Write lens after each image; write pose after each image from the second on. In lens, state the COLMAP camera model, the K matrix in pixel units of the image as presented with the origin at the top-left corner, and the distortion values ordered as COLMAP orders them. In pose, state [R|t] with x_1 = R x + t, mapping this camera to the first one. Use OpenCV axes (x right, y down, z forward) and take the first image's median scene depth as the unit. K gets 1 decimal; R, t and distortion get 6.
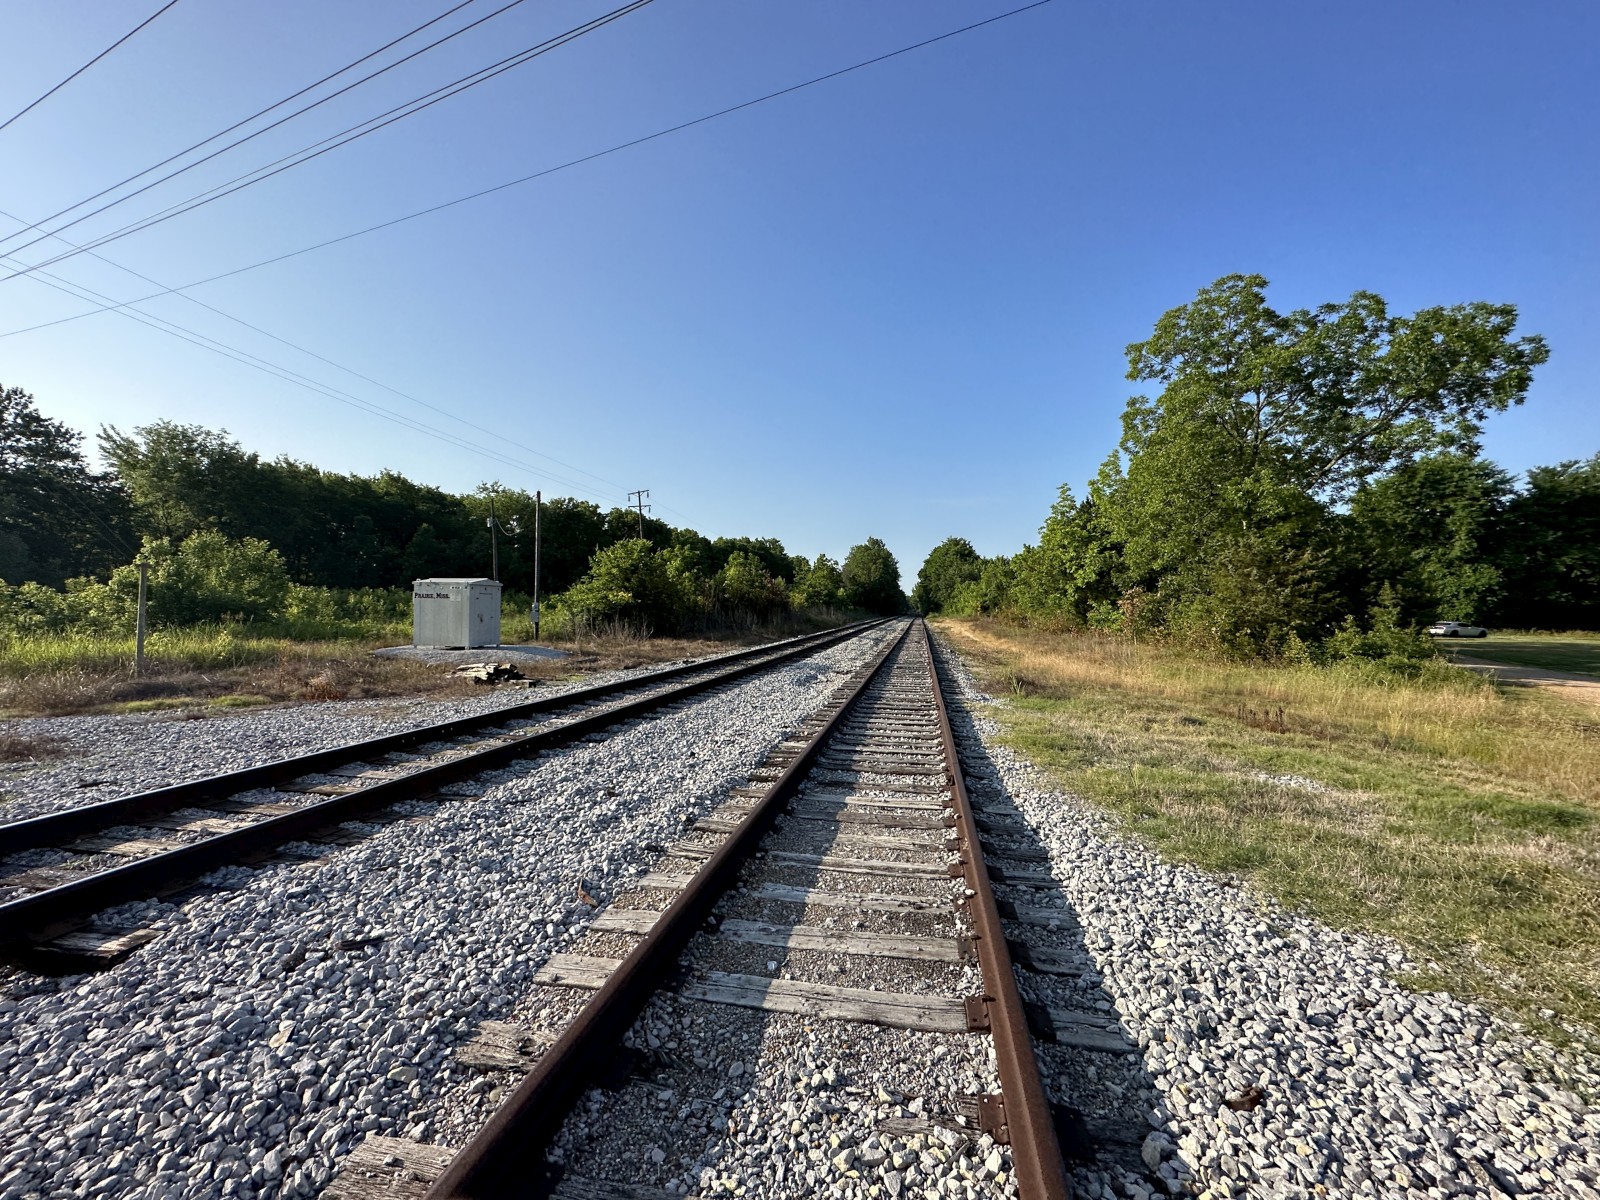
lens RADIAL K [[644.0, 0, 799.1], [0, 644.0, 599.5], [0, 0, 1]] dist [-0.000289, 0.000009]
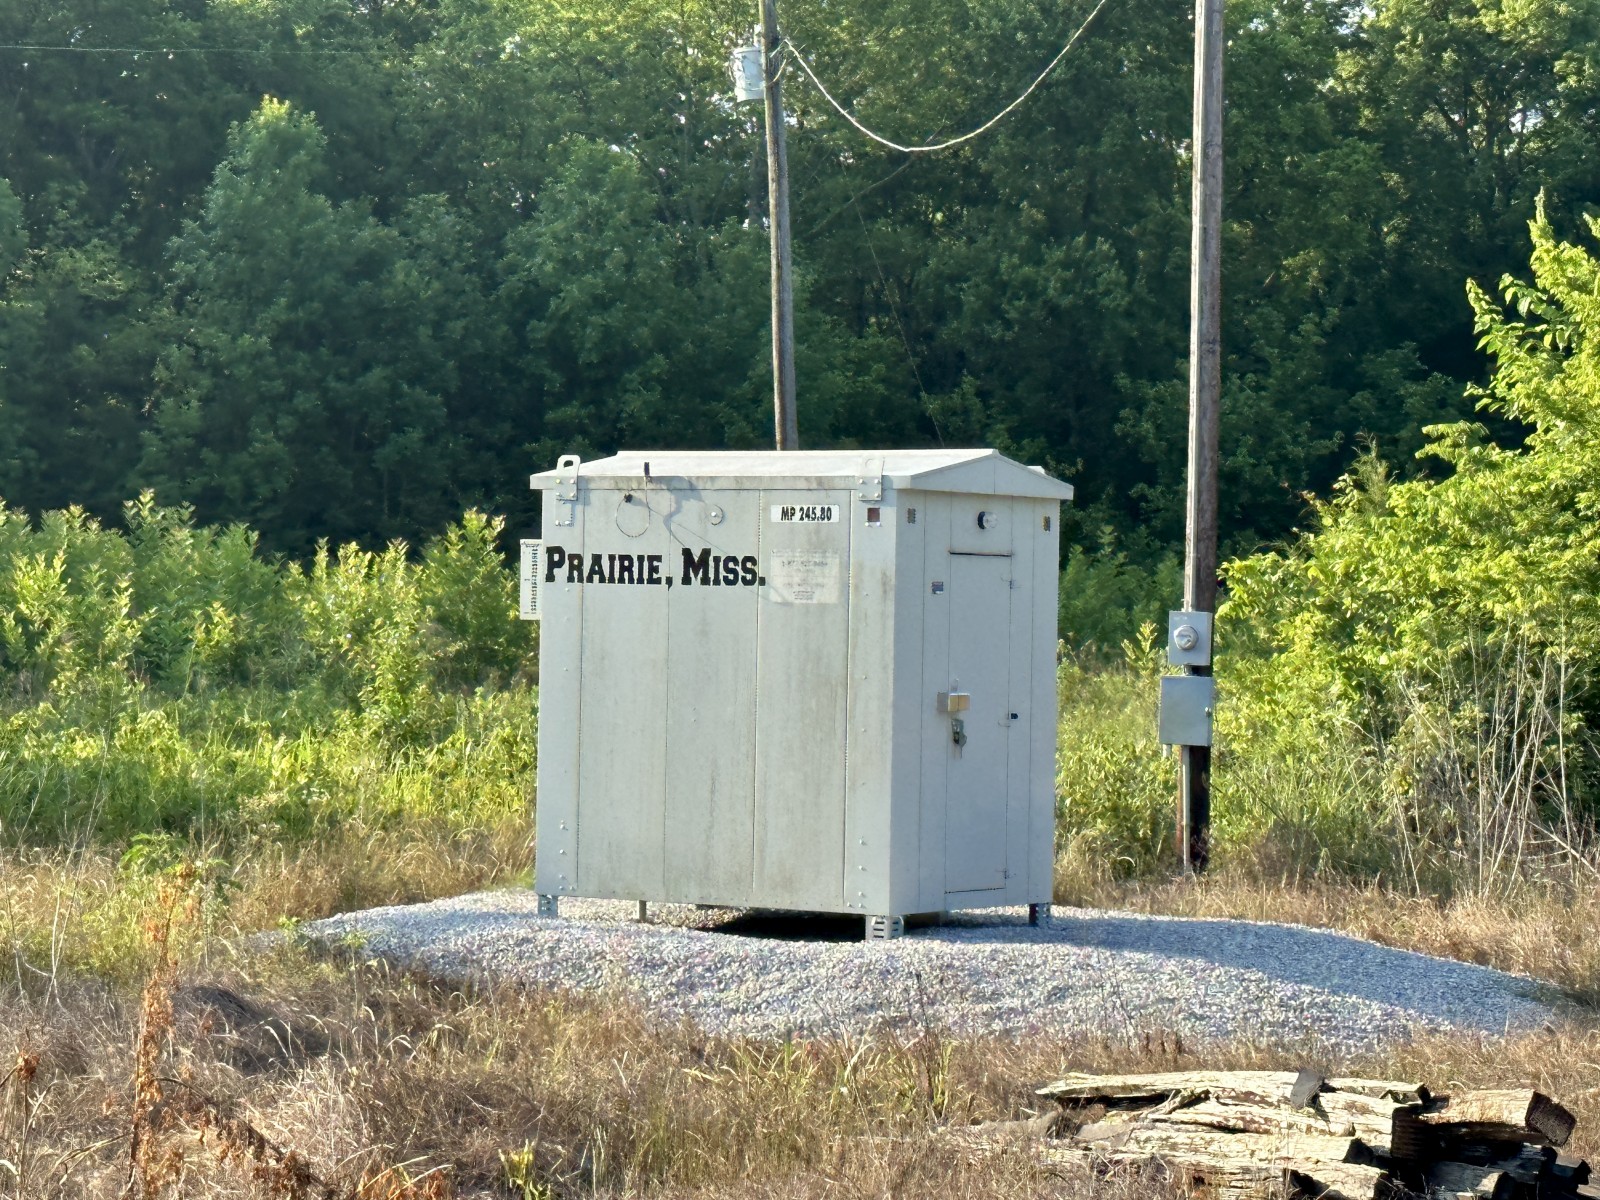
lens RADIAL K [[4493.9, 0, 800.3], [0, 4493.9, 599.6], [0, 0, 1]] dist [0.057152, 0.000000]
pose [[0.927837, 0.005238, -0.372948, -0.147250], [-0.003241, 0.999977, 0.005981, -0.004521], [0.372971, -0.004340, 0.927833, 0.045274]]
